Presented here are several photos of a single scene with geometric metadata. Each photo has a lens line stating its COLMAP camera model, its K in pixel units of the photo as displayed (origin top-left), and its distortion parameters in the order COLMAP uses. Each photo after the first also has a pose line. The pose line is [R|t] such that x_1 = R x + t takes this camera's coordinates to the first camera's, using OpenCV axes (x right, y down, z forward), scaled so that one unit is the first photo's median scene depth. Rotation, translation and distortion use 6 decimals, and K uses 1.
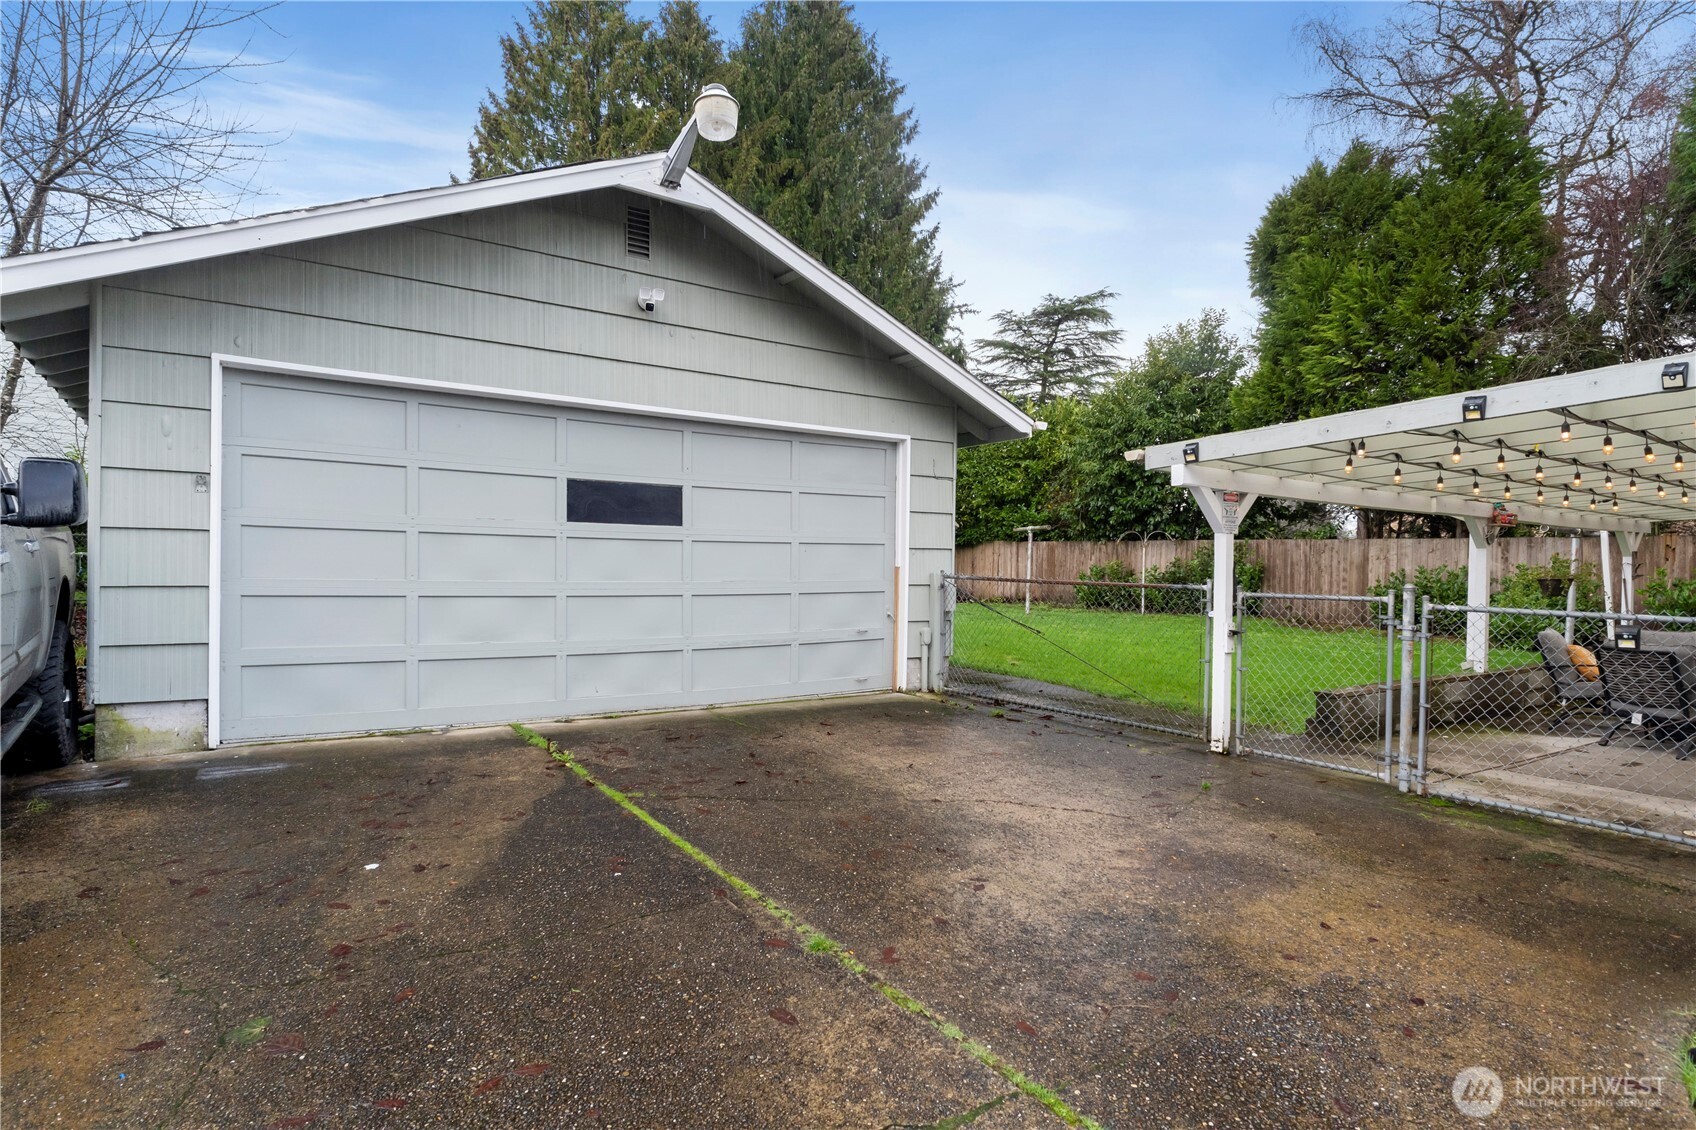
lens RADIAL K [[942.0, 0, 845.5], [0, 942.0, 569.8], [0, 0, 1]] dist [0.005082, 0.001178]
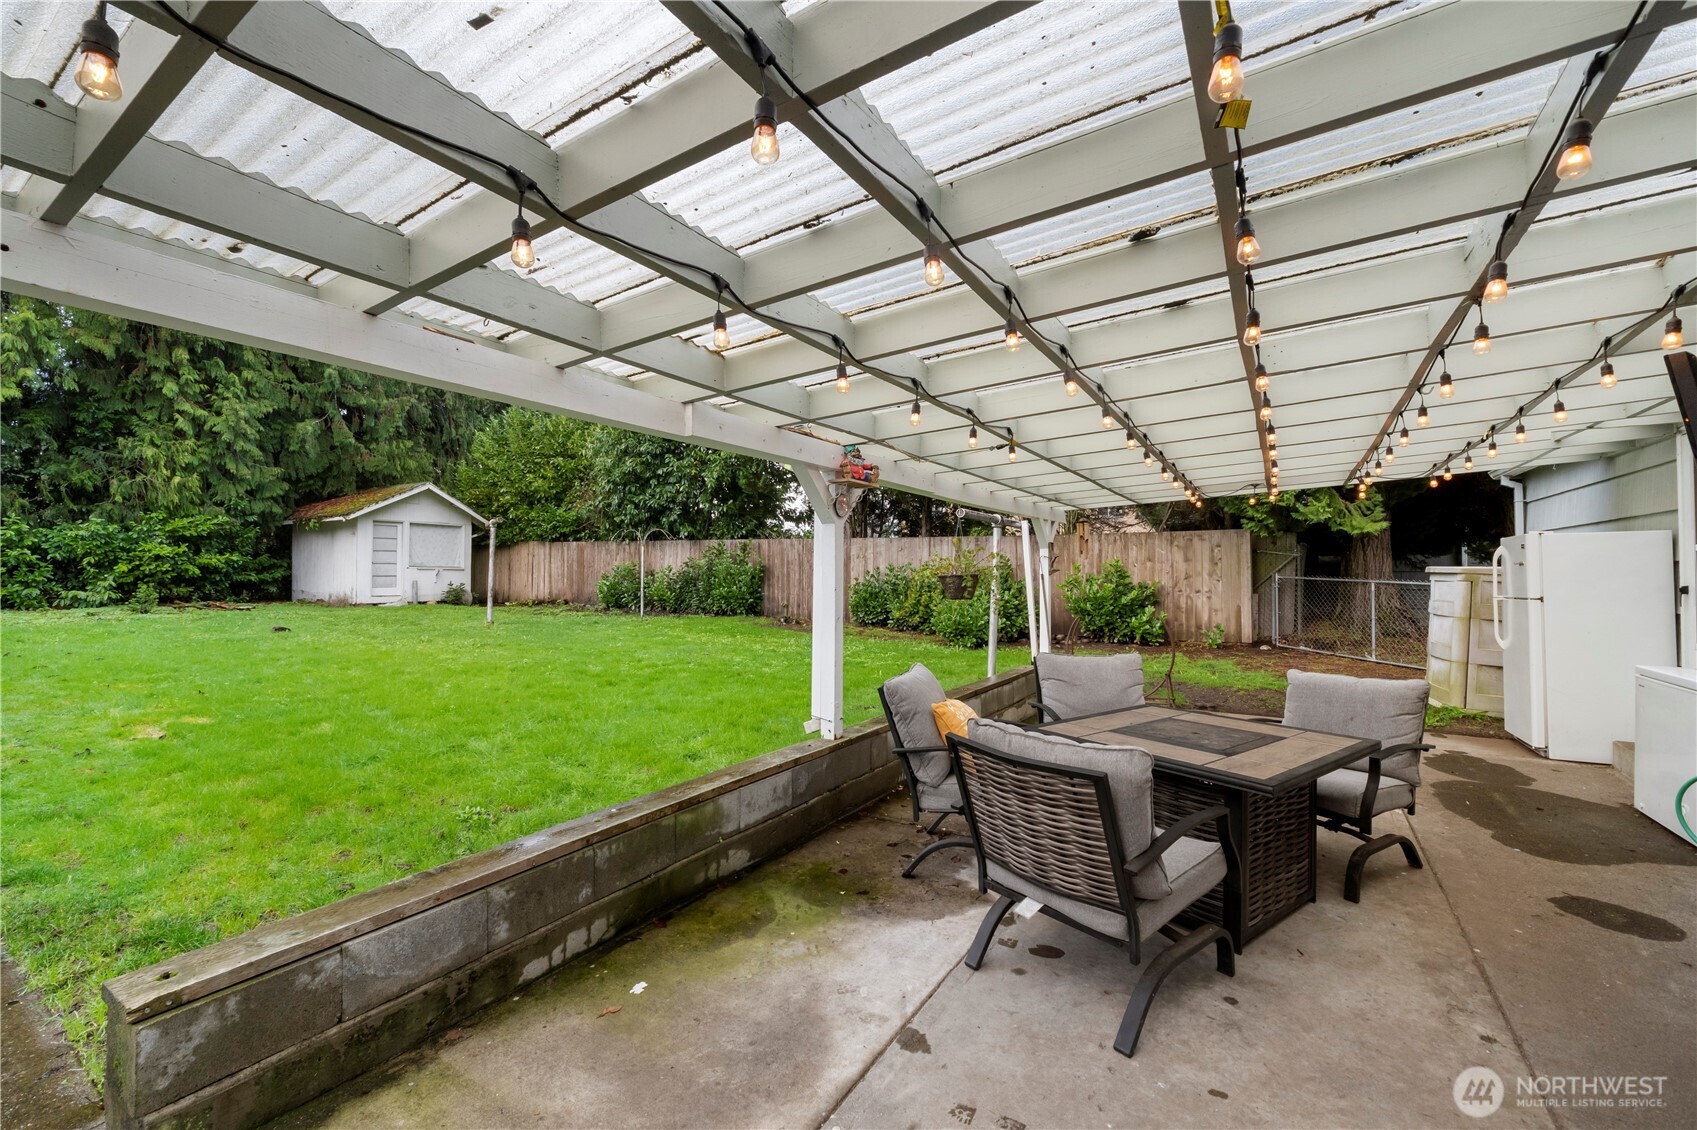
lens RADIAL K [[723.1, 0, 850.3], [0, 723.1, 564.2], [0, 0, 1]] dist [-0.000079, -0.000006]
pose [[0.918210, -0.004018, 0.396073, 0.205455], [0.008337, 0.999923, -0.009183, 0.002468], [-0.396006, 0.011733, 0.918173, 0.237044]]
